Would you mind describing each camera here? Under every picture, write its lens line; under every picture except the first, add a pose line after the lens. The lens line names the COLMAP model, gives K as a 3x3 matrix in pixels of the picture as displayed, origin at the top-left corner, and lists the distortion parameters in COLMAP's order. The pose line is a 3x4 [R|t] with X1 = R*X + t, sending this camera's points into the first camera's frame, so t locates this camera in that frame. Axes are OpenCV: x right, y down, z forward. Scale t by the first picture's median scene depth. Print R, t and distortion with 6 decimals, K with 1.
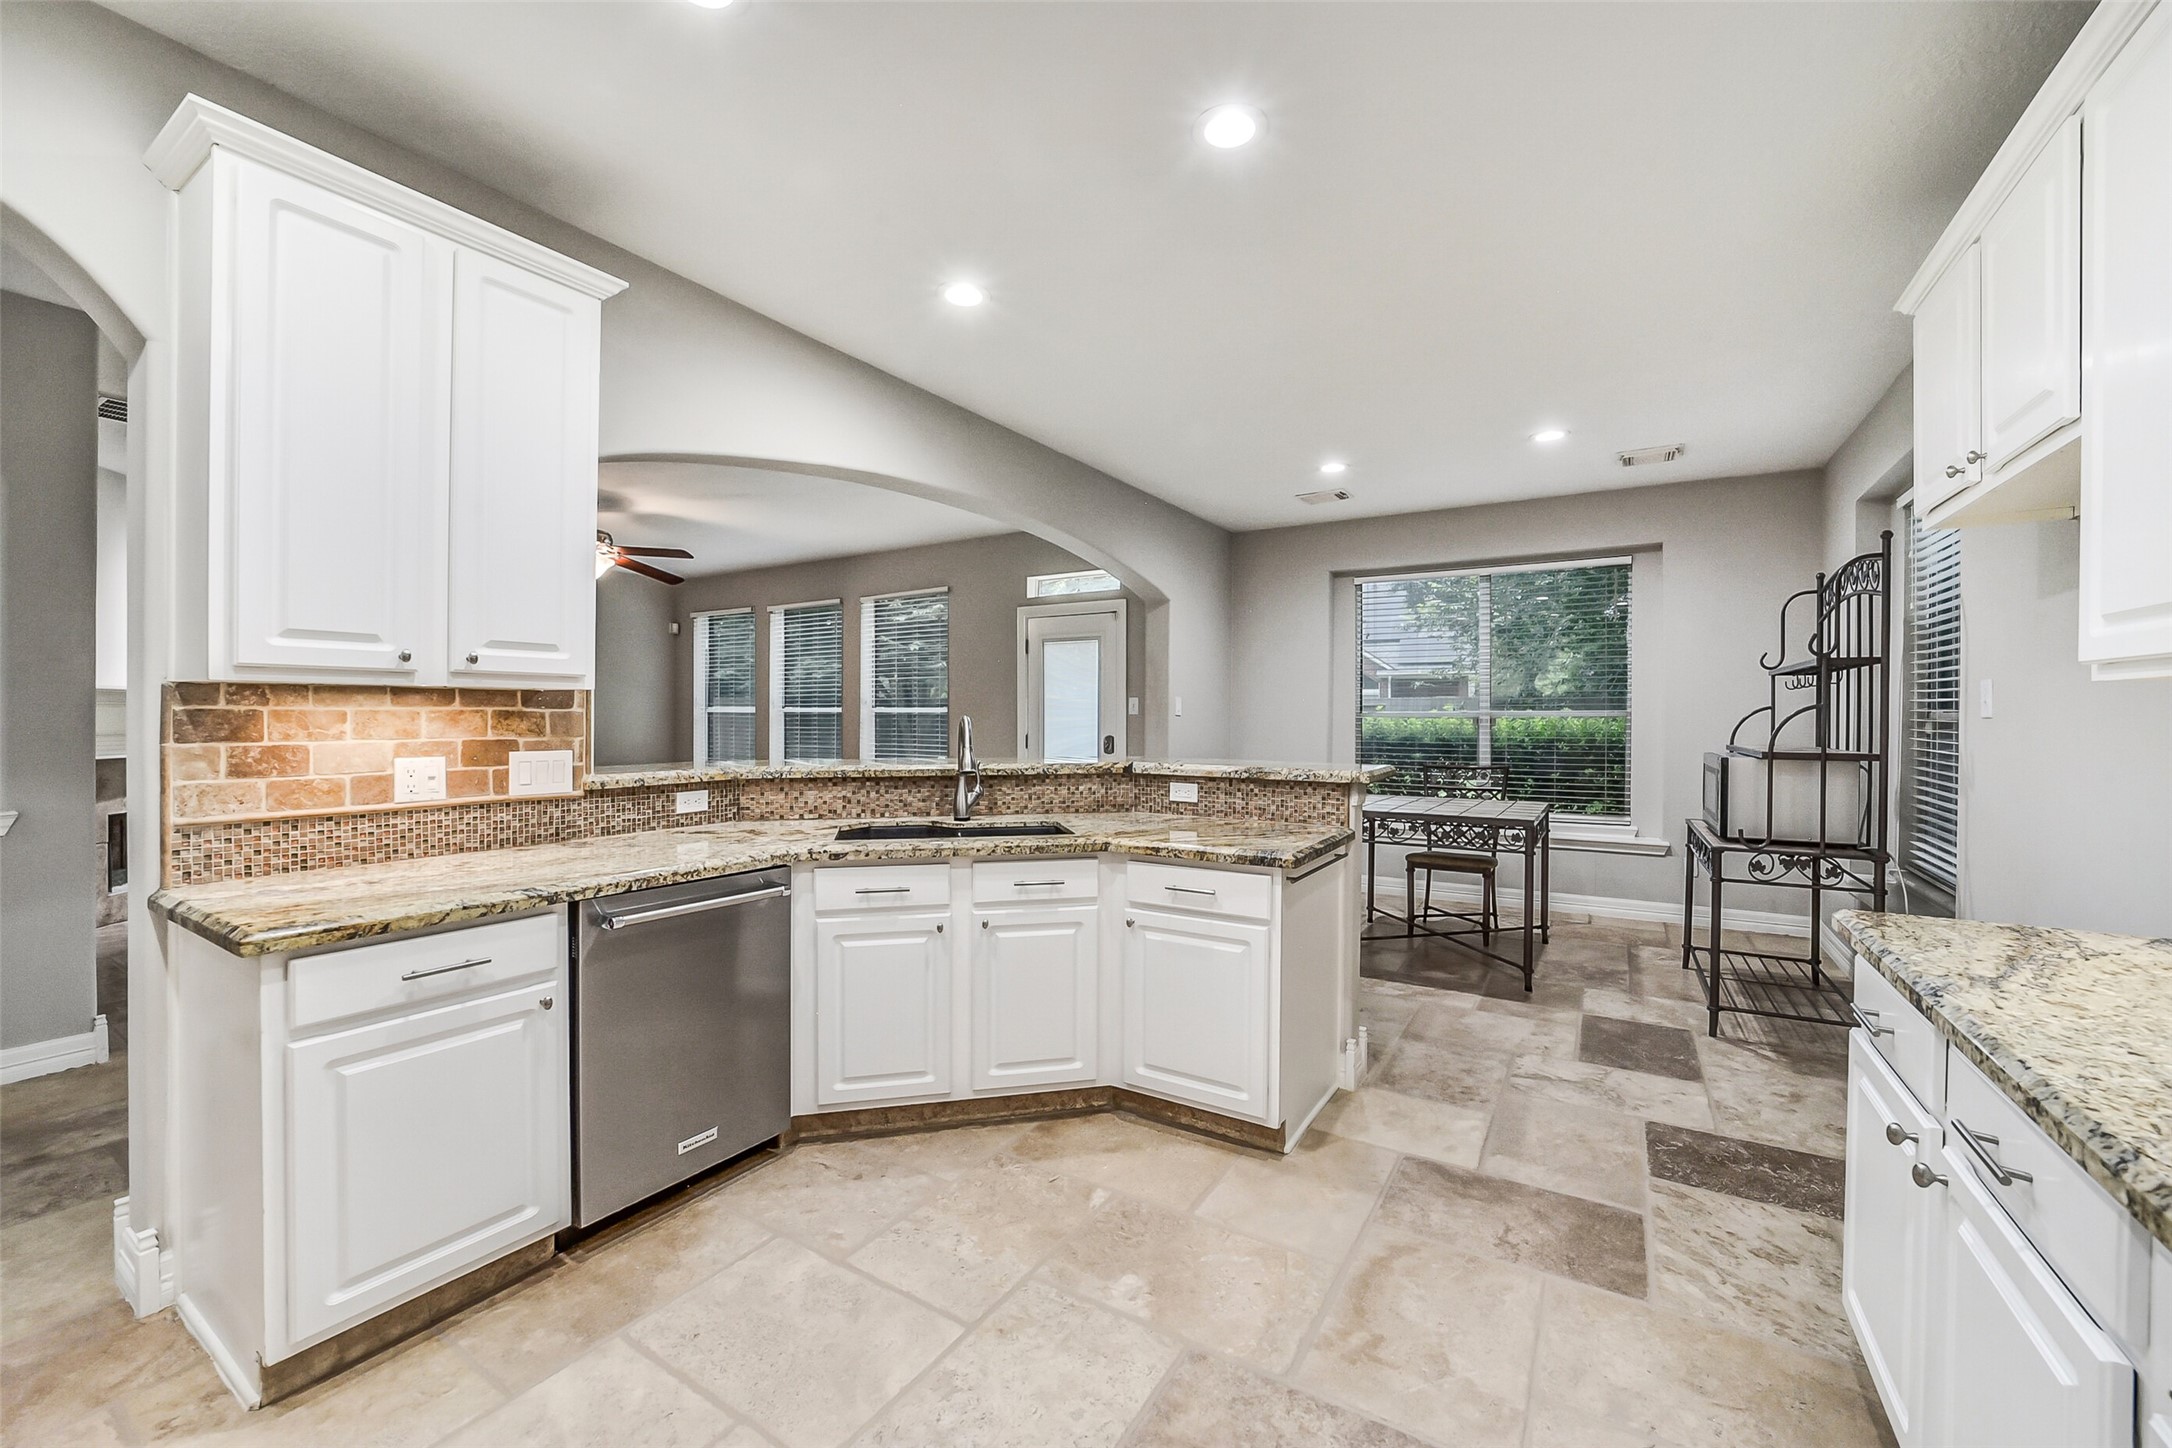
lens RADIAL K [[860.9, 0, 1090.0], [0, 860.9, 725.8], [0, 0, 1]] dist [-0.038333, 0.009393]
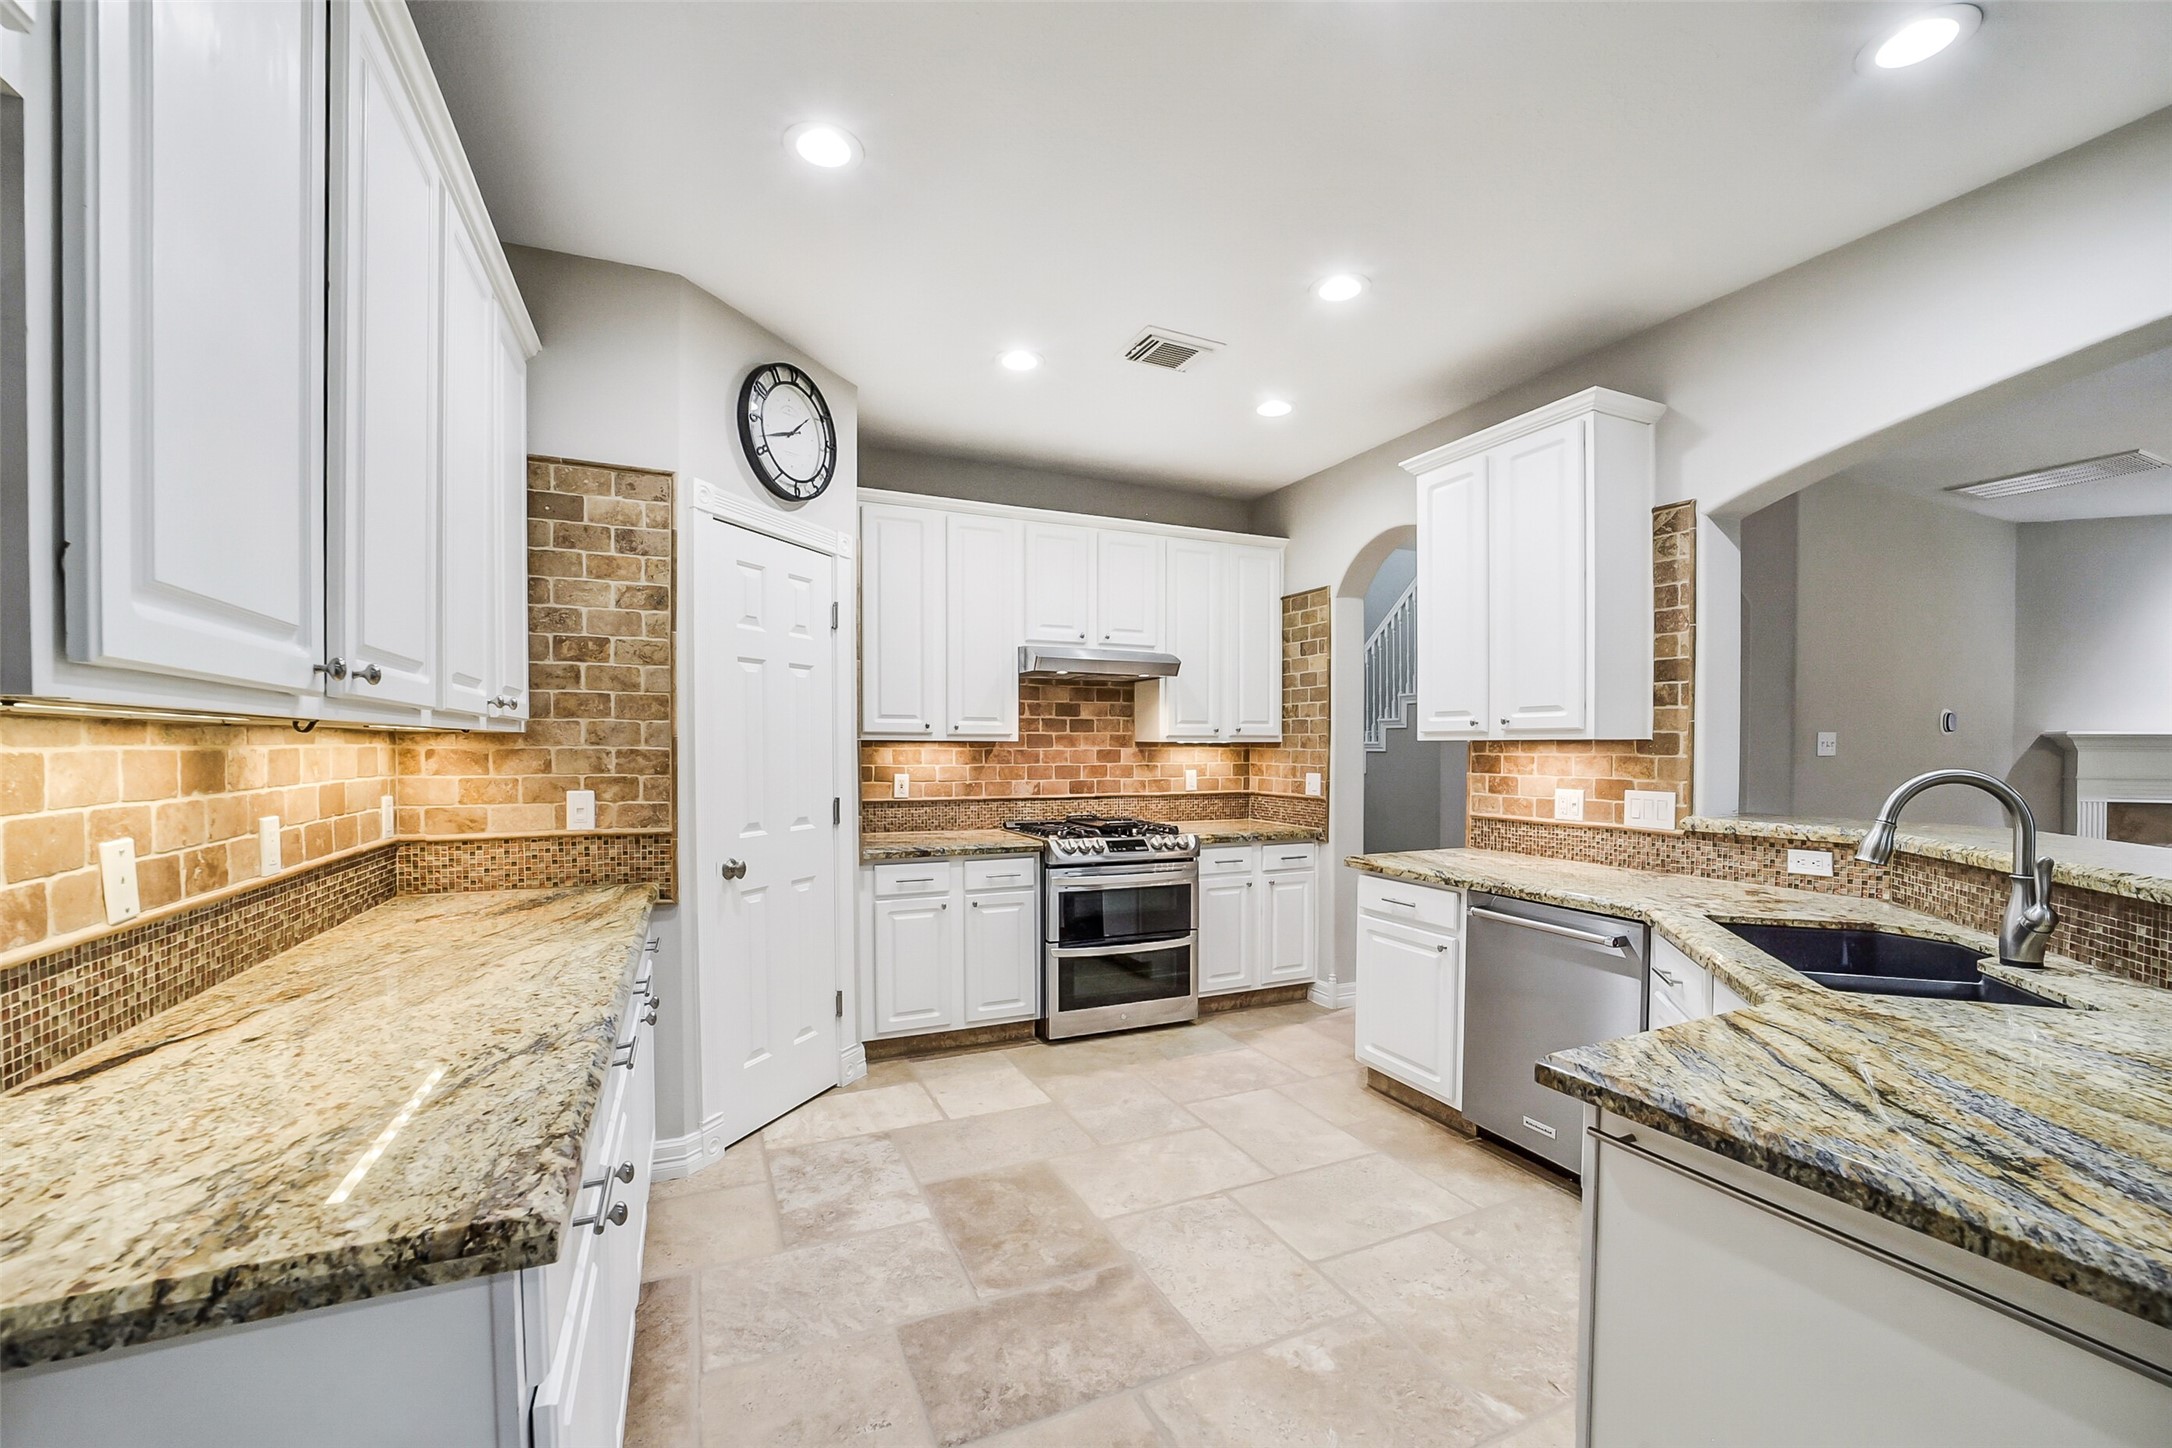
lens RADIAL K [[874.2, 0, 1093.0], [0, 874.2, 756.2], [0, 0, 1]] dist [-0.038916, 0.009550]
pose [[-0.558804, 0.002542, -0.829296, 0.834935], [-0.016168, 0.999772, 0.013959, -0.024713], [0.829142, 0.021208, -0.558635, 1.114305]]
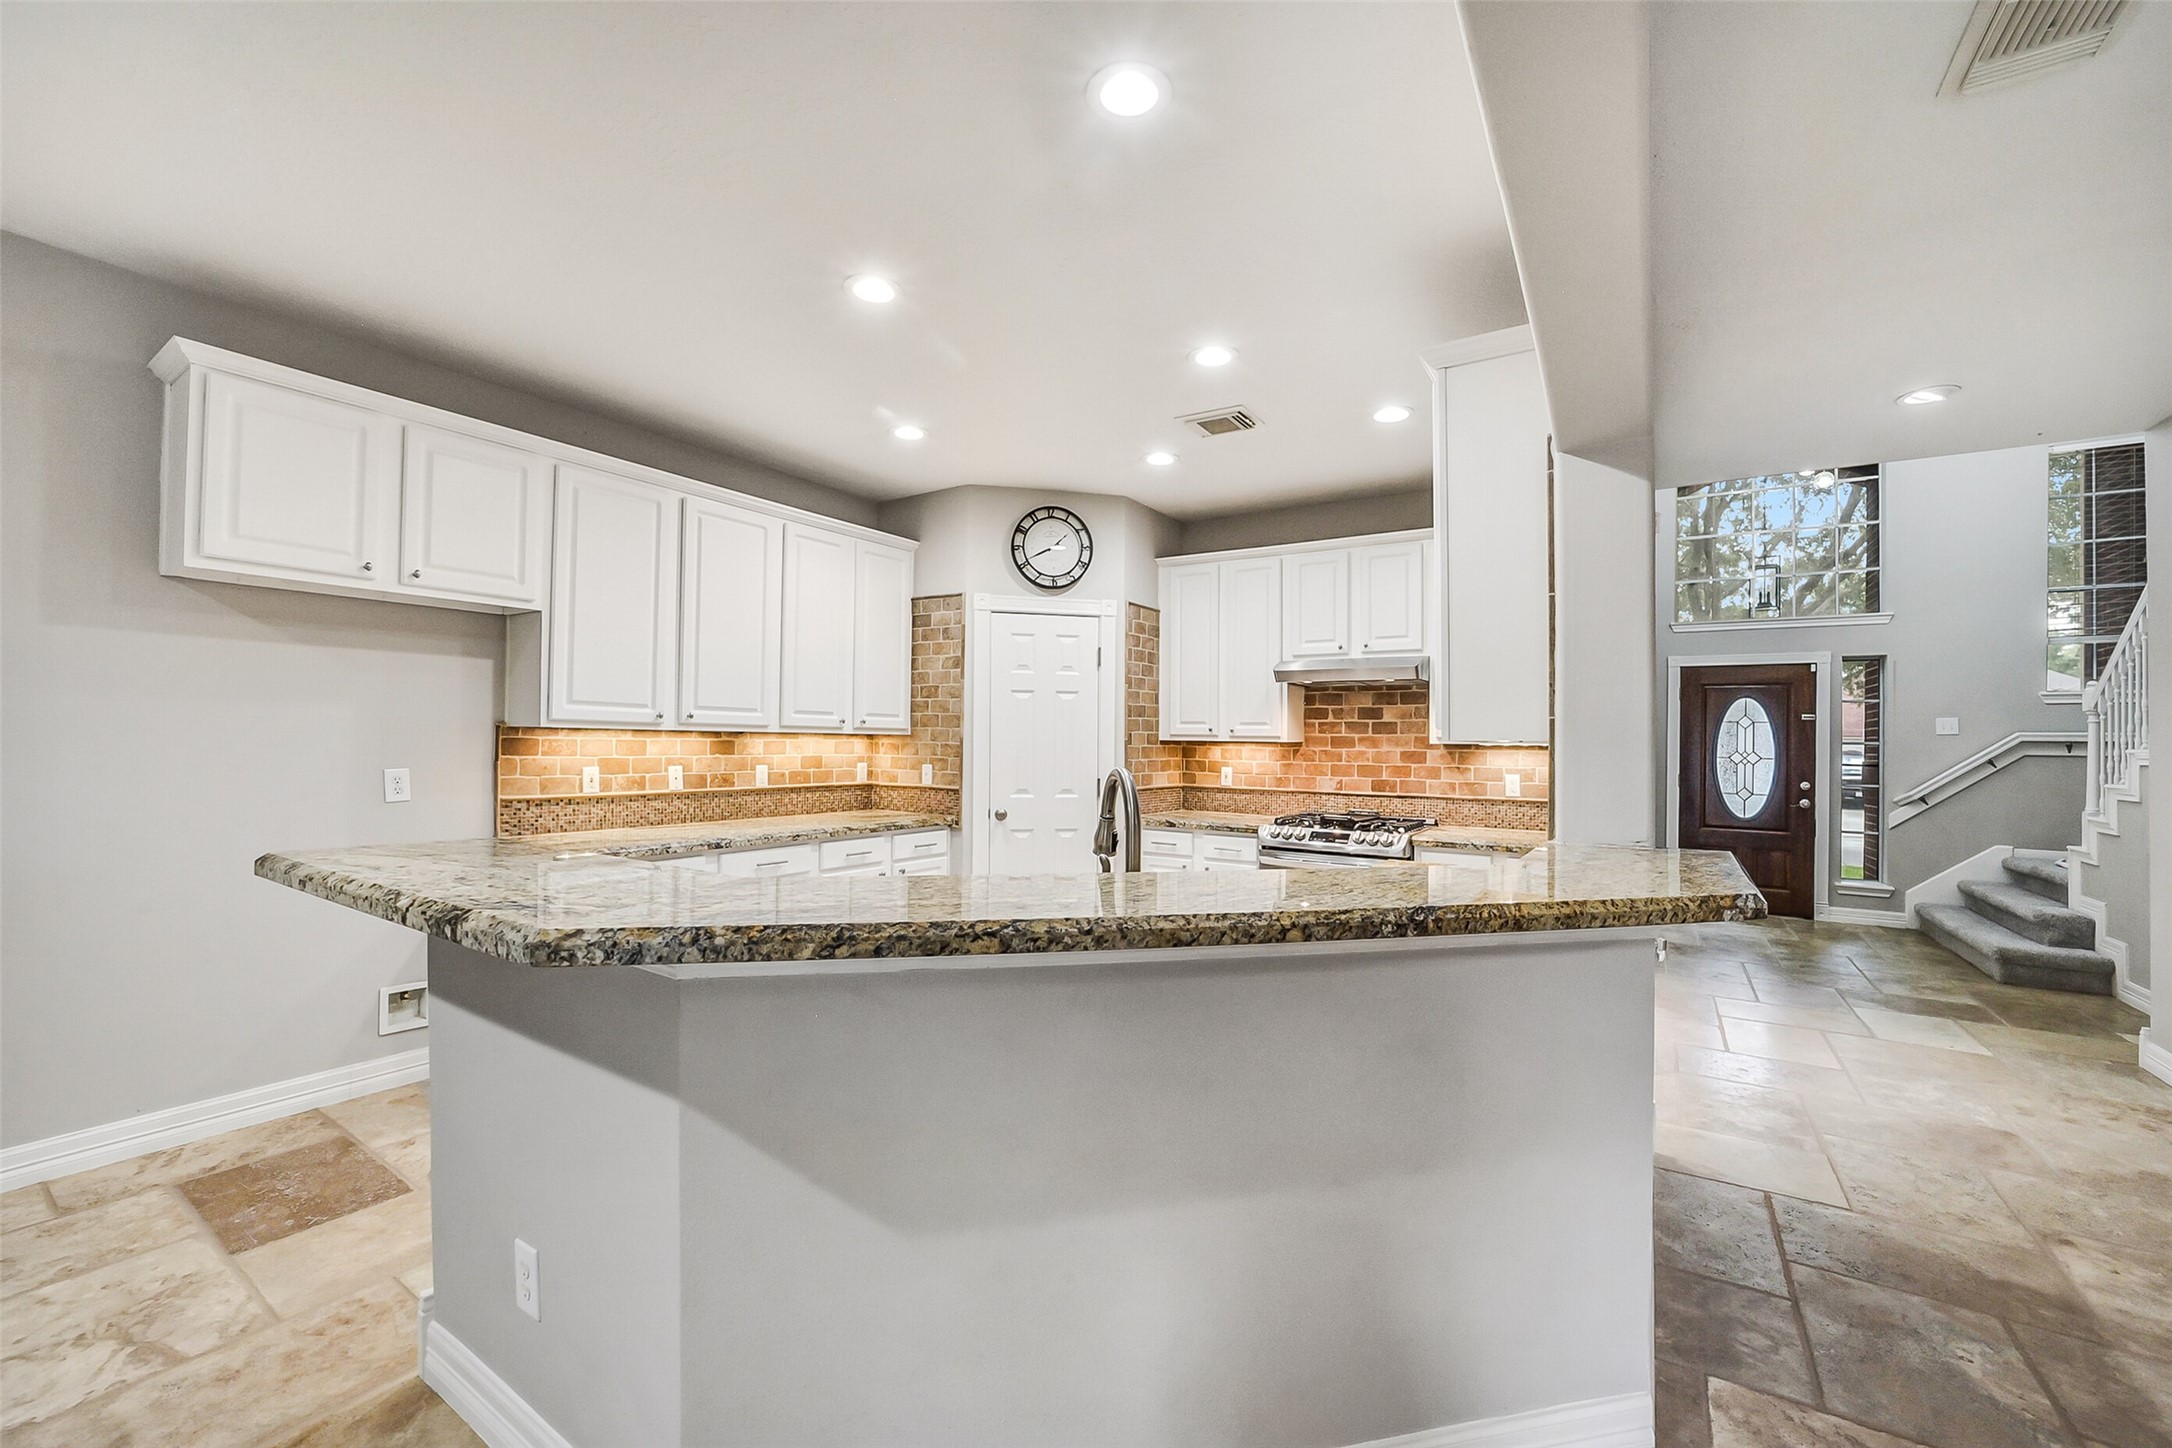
lens RADIAL K [[864.5, 0, 1106.6], [0, 864.5, 727.6], [0, 0, 1]] dist [-0.038230, 0.010011]
pose [[-0.999697, -0.019074, 0.015544, -0.193991], [-0.019130, 0.999811, -0.003454, -0.047594], [-0.015475, -0.003751, -0.999873, 2.103408]]
